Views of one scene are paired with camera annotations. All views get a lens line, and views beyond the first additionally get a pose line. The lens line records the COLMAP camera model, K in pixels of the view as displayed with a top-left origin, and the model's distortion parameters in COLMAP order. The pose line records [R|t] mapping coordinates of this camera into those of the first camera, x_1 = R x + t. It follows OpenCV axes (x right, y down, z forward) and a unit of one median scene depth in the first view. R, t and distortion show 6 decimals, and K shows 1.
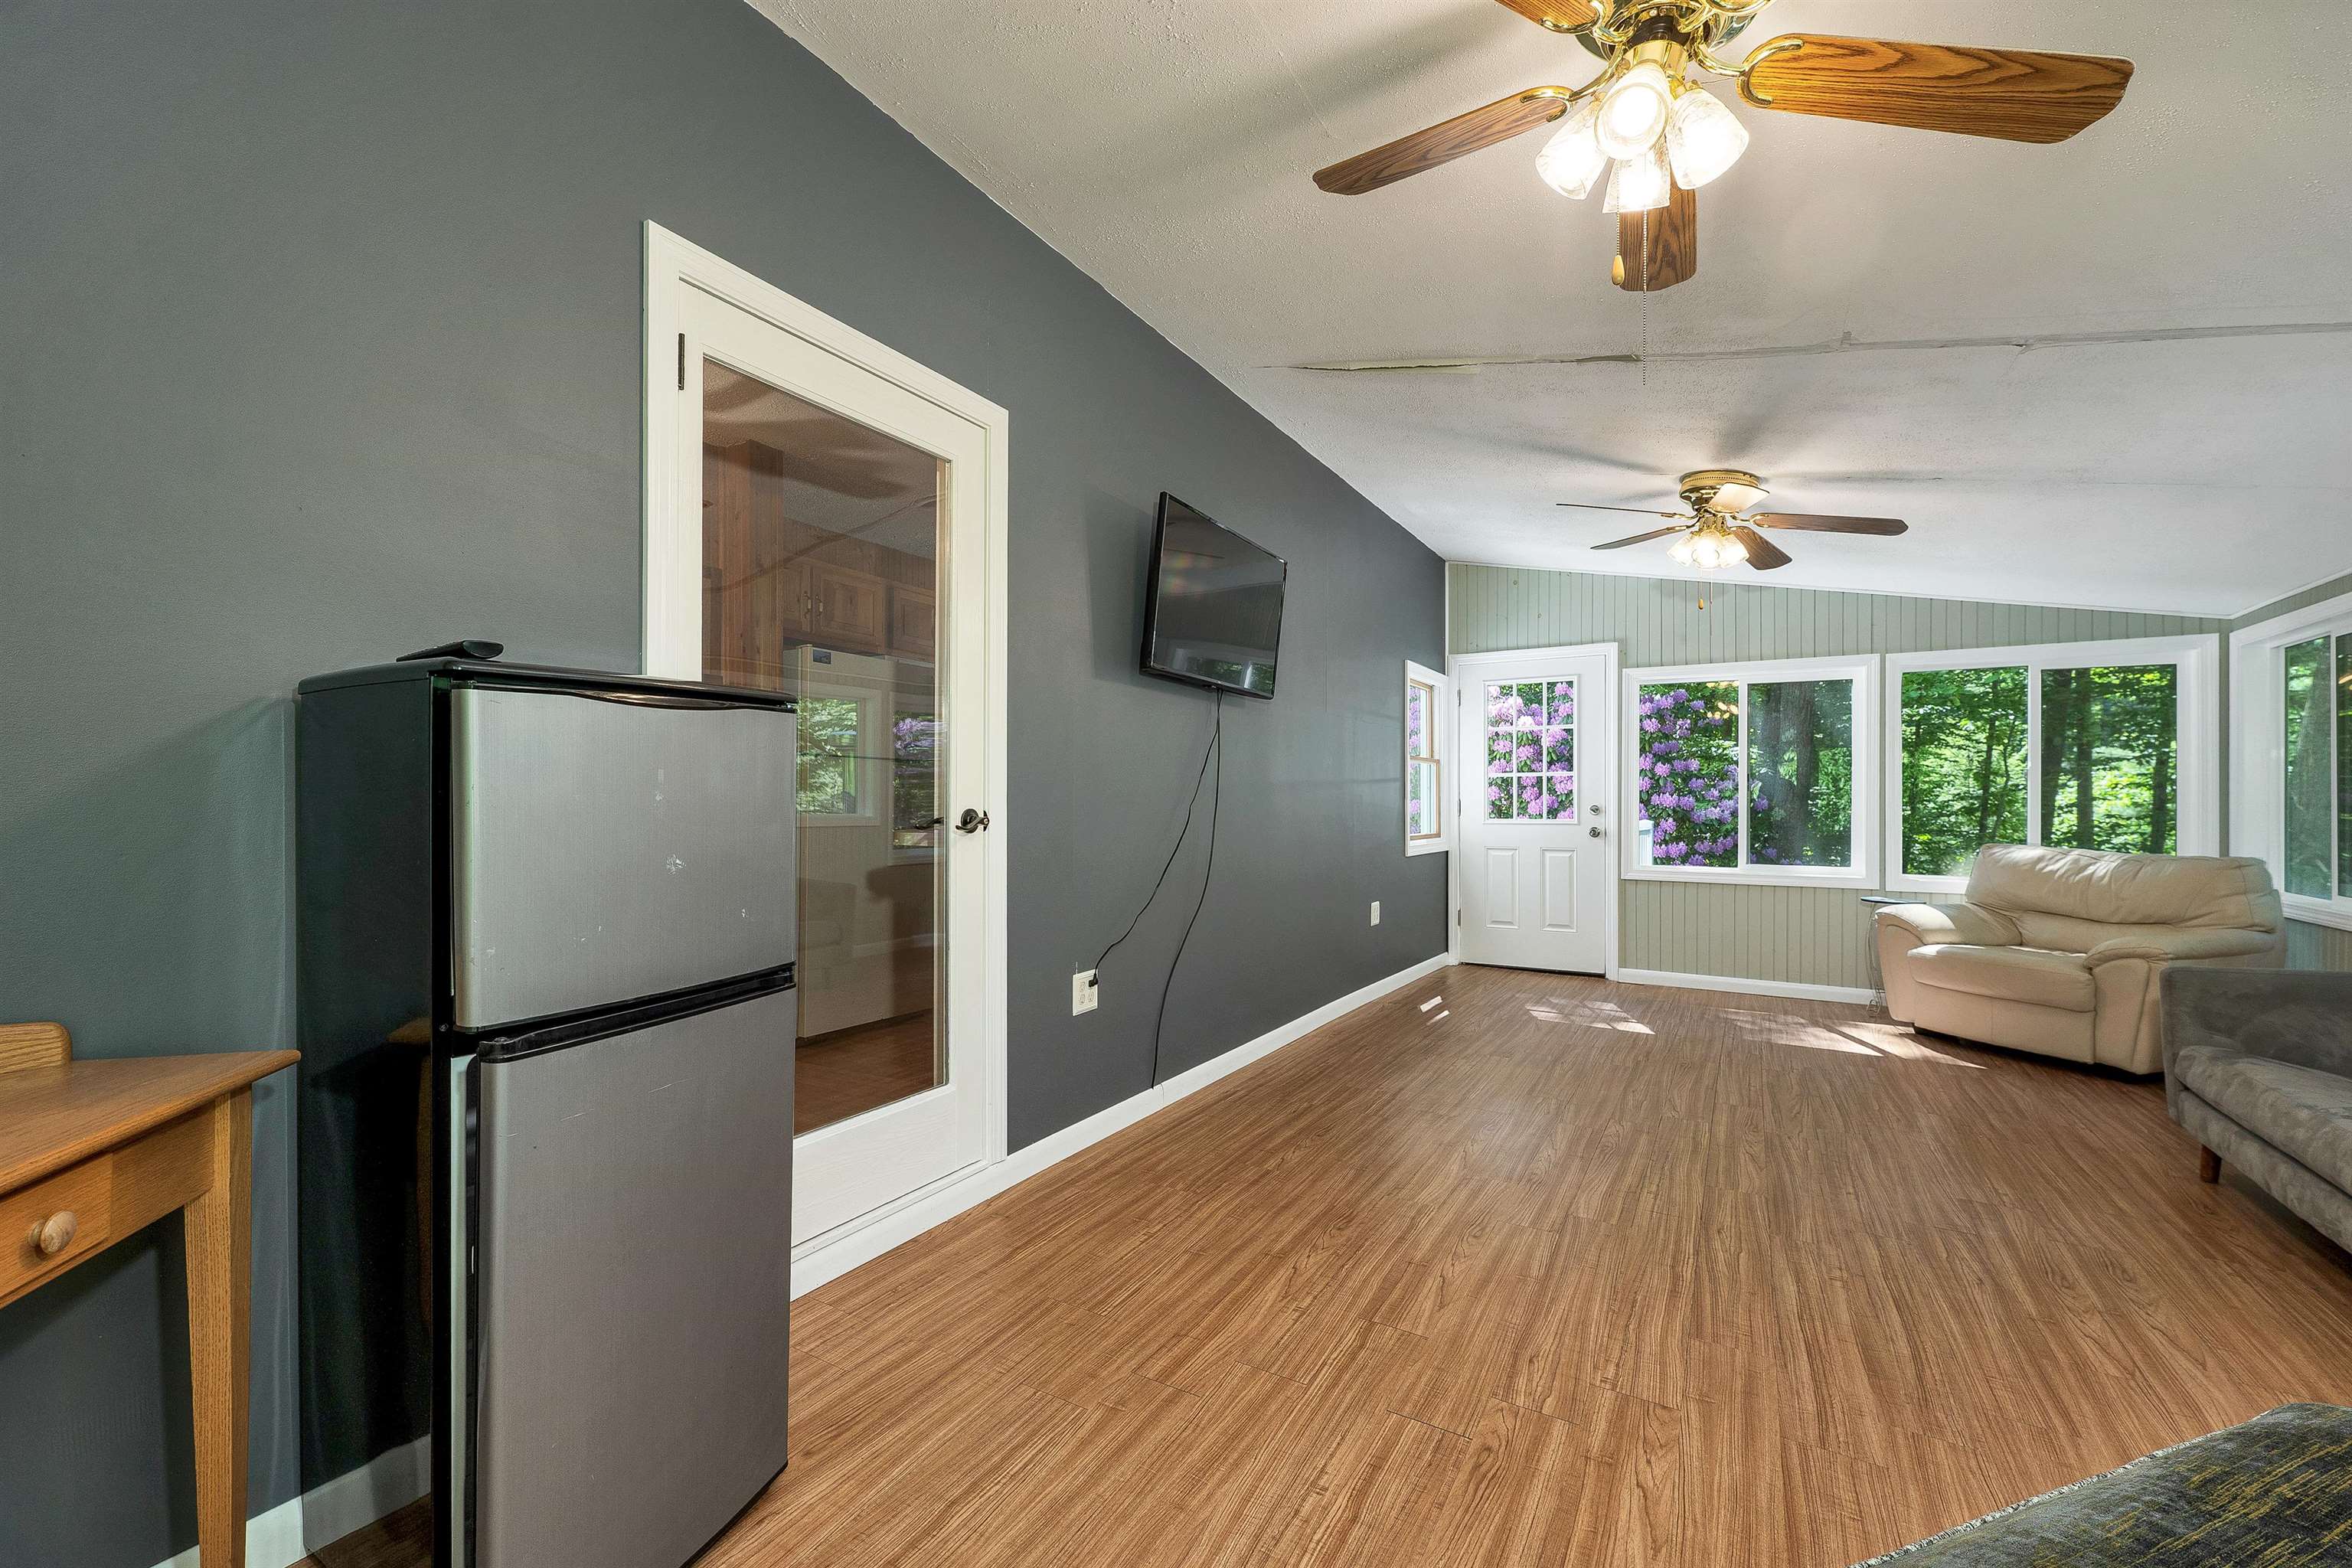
lens RADIAL K [[971.9, 0, 1157.1], [0, 971.9, 790.8], [0, 0, 1]] dist [0.001685, -0.000009]
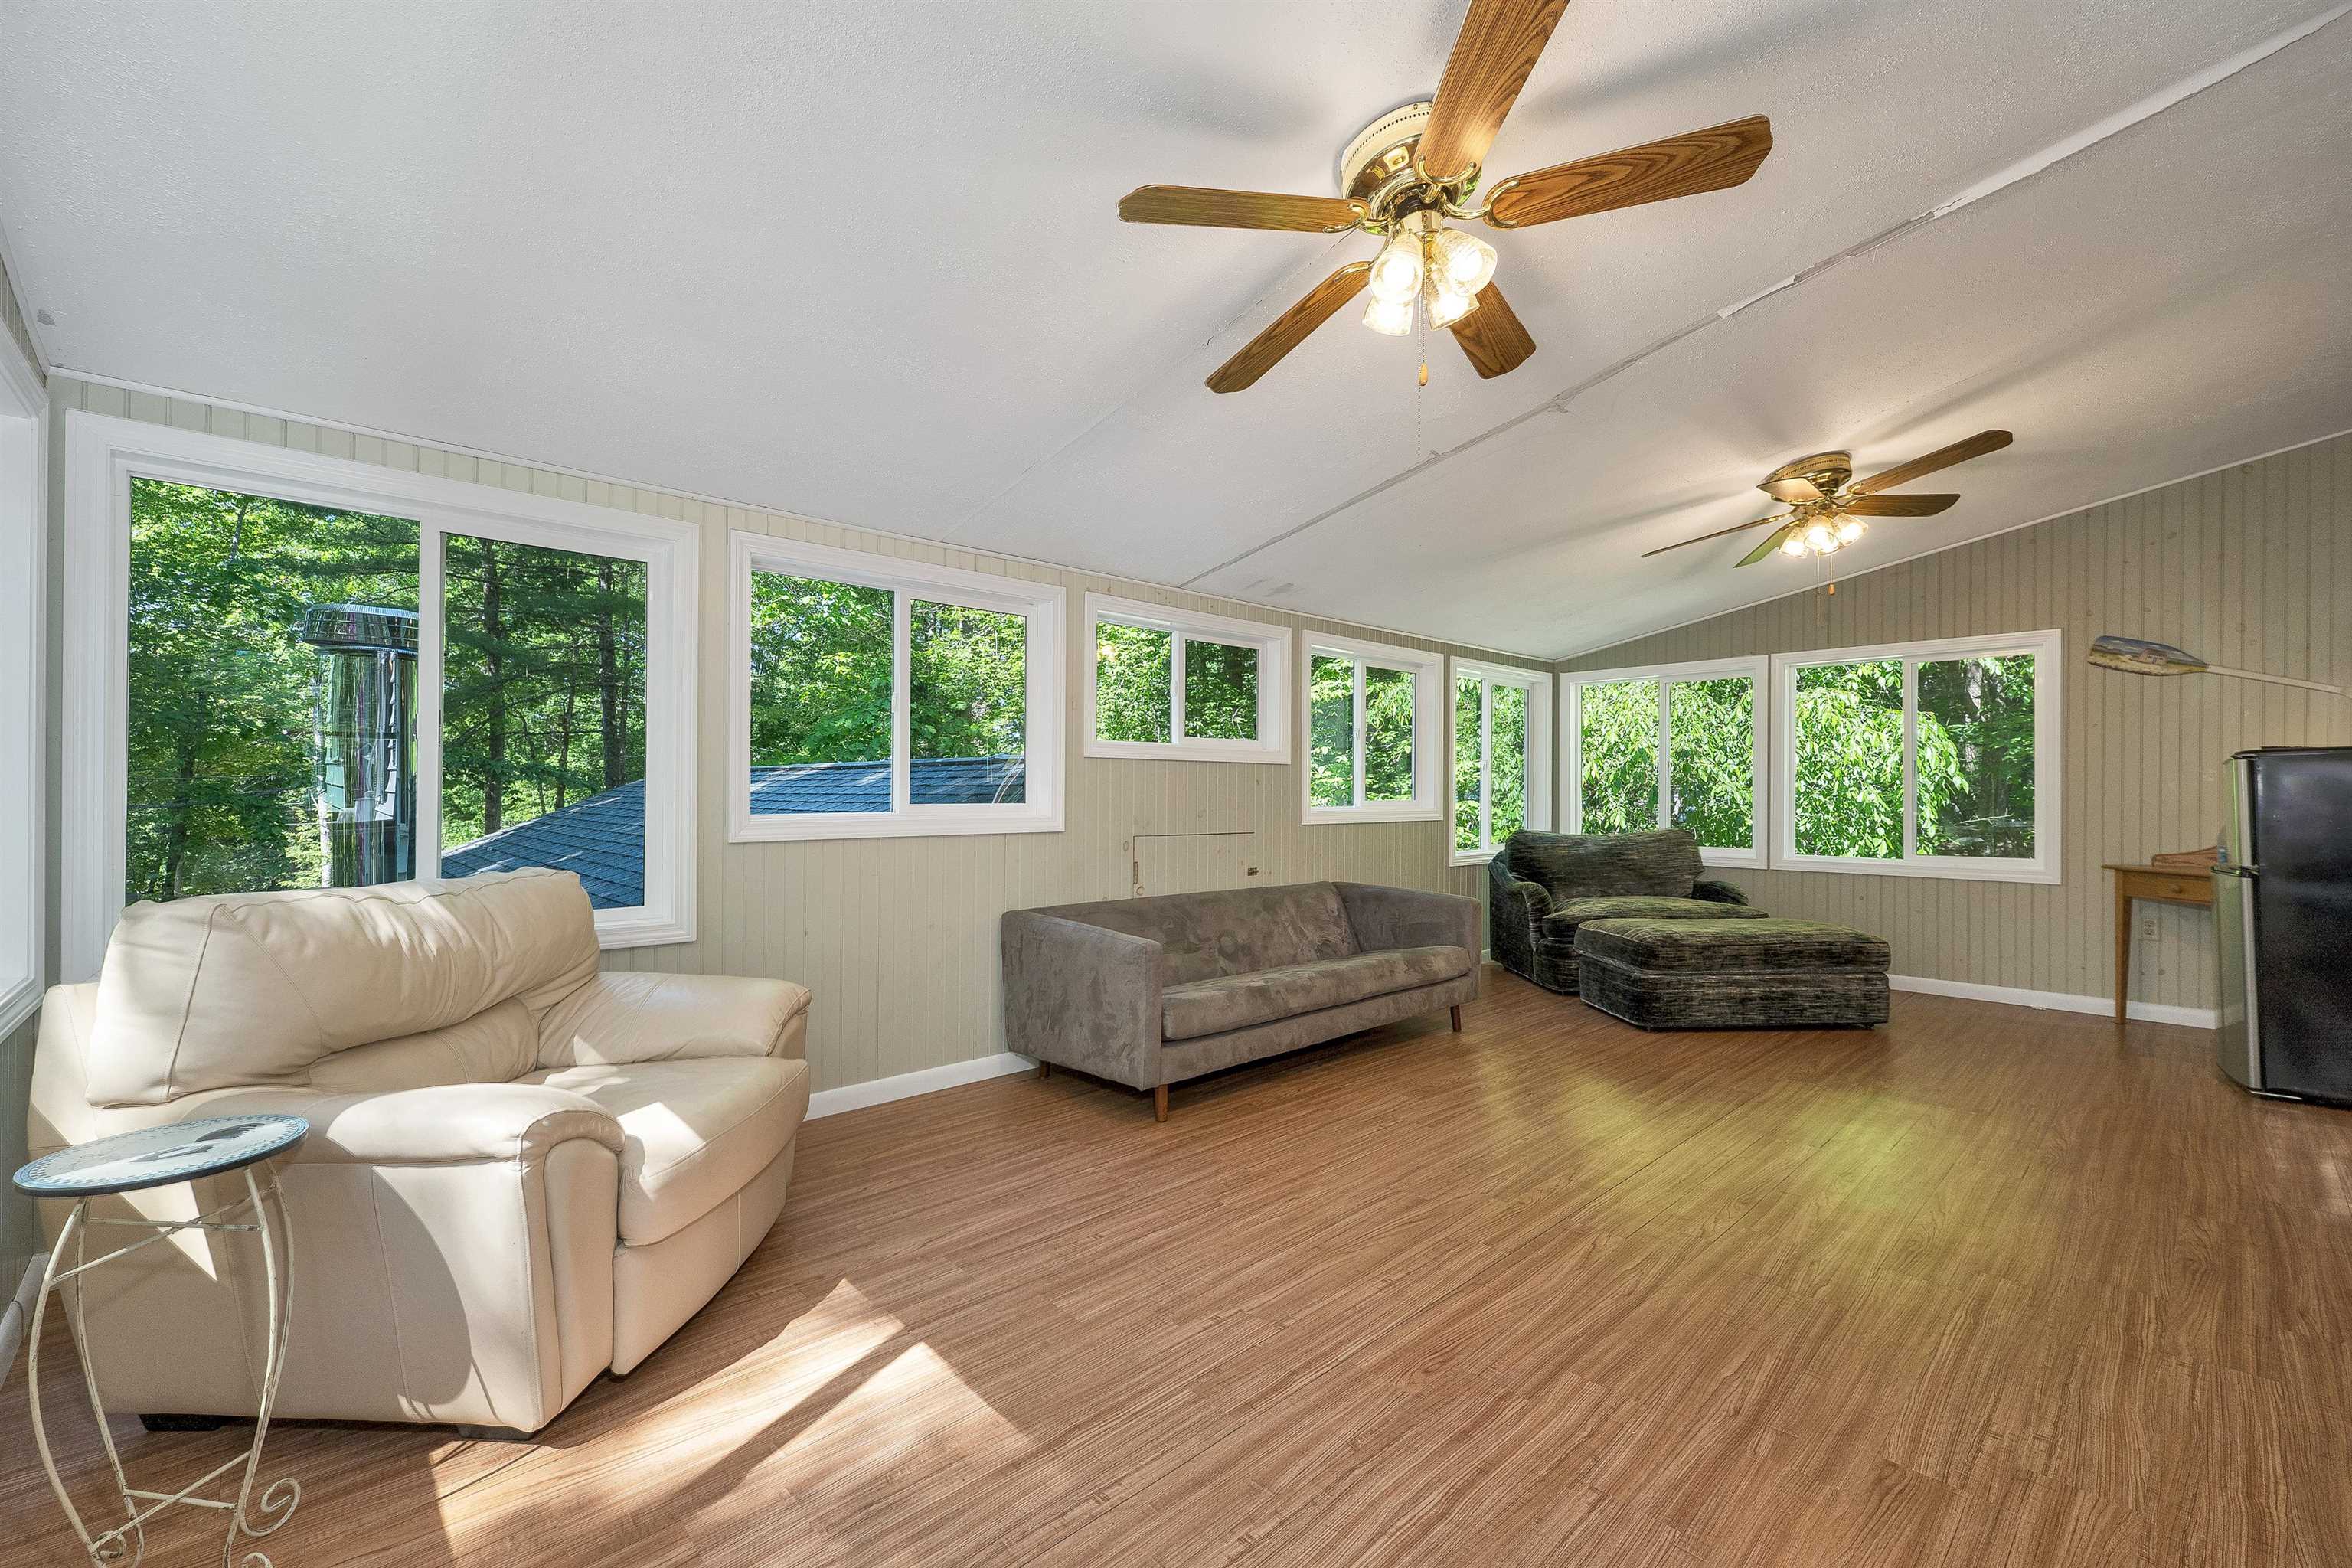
lens RADIAL K [[971.9, 0, 1165.6], [0, 971.9, 786.1], [0, 0, 1]] dist [0.001685, -0.000009]
pose [[-0.960854, -0.006923, 0.276968, 0.525763], [-0.011514, 0.999822, -0.014953, 0.019178], [-0.276815, -0.017556, -0.960763, 1.439941]]
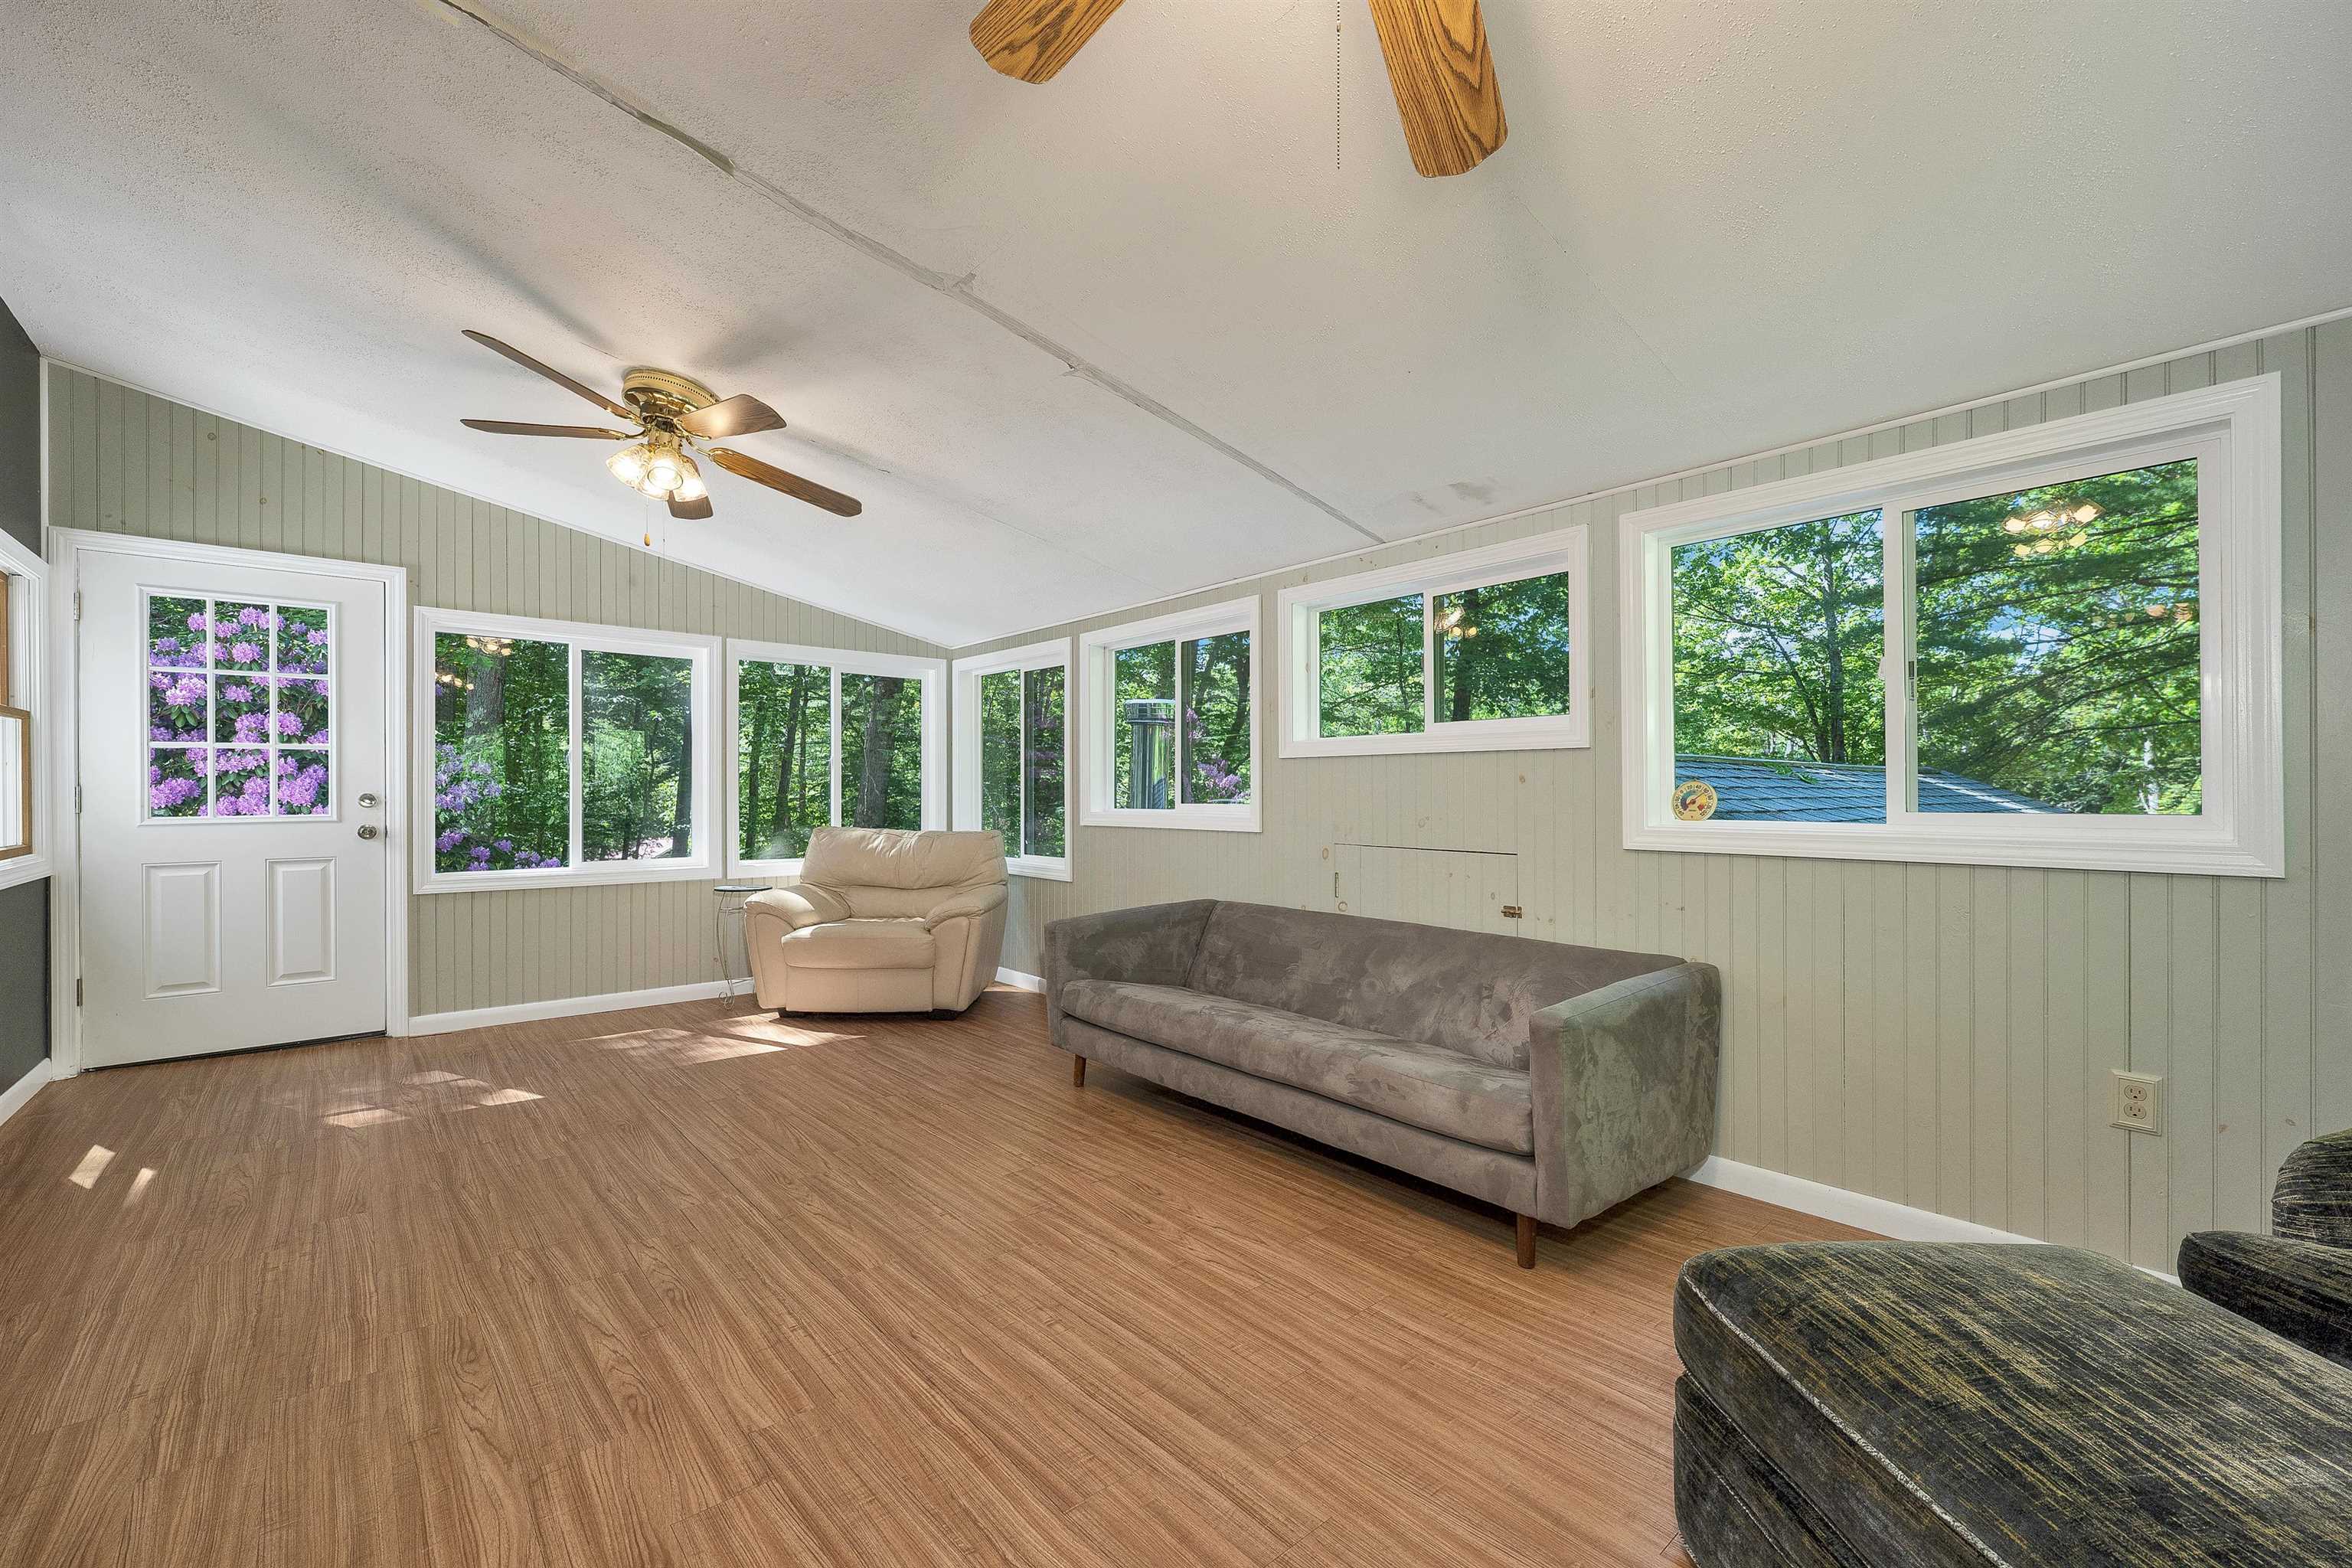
lens RADIAL K [[971.9, 0, 1192.2], [0, 971.9, 780.9], [0, 0, 1]] dist [0.001685, -0.000009]
pose [[0.298745, 0.007511, 0.954303, -0.062491], [-0.010711, 0.999932, -0.004517, 0.004564], [-0.954273, -0.008872, 0.298805, 0.331158]]
